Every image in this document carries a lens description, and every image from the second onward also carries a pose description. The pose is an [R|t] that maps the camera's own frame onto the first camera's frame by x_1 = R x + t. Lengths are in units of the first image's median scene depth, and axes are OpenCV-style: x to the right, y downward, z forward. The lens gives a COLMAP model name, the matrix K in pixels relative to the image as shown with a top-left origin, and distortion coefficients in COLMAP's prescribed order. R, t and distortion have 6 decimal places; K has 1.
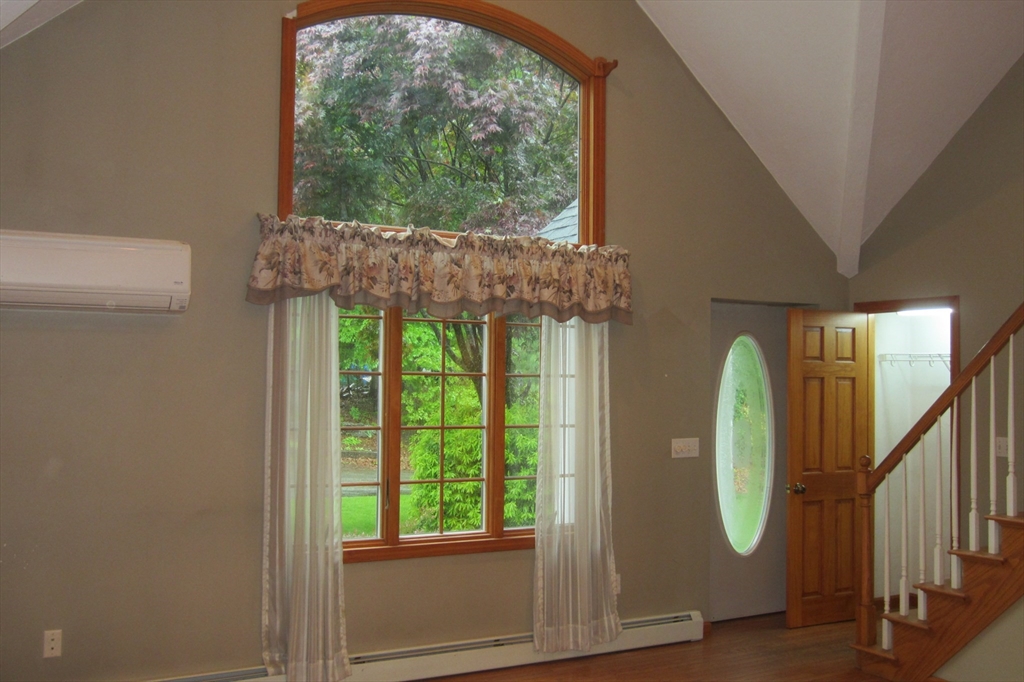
lens RADIAL K [[980.9, 0, 509.2], [0, 980.9, 342.1], [0, 0, 1]] dist [-0.015245, 0.000000]
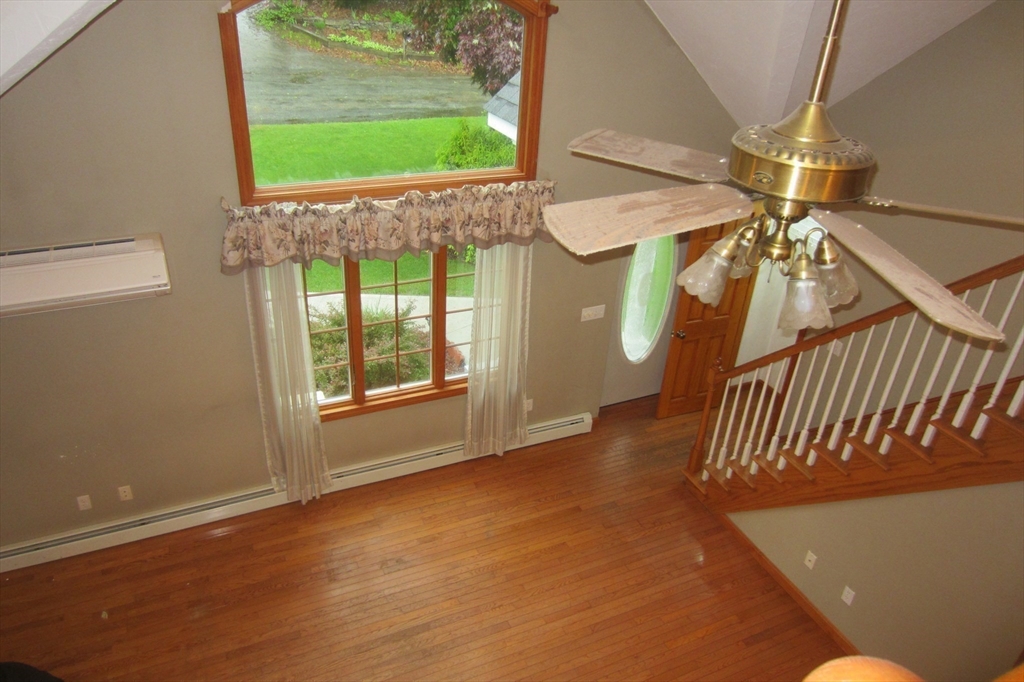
lens RADIAL K [[732.0, 0, 507.9], [0, 732.0, 337.4], [0, 0, 1]] dist [-0.018607, 0.003897]
pose [[0.995878, 0.079197, -0.044217, 0.125001], [-0.044227, 0.849590, 0.525586, -0.411822], [0.079191, -0.521463, 0.849591, 0.164006]]
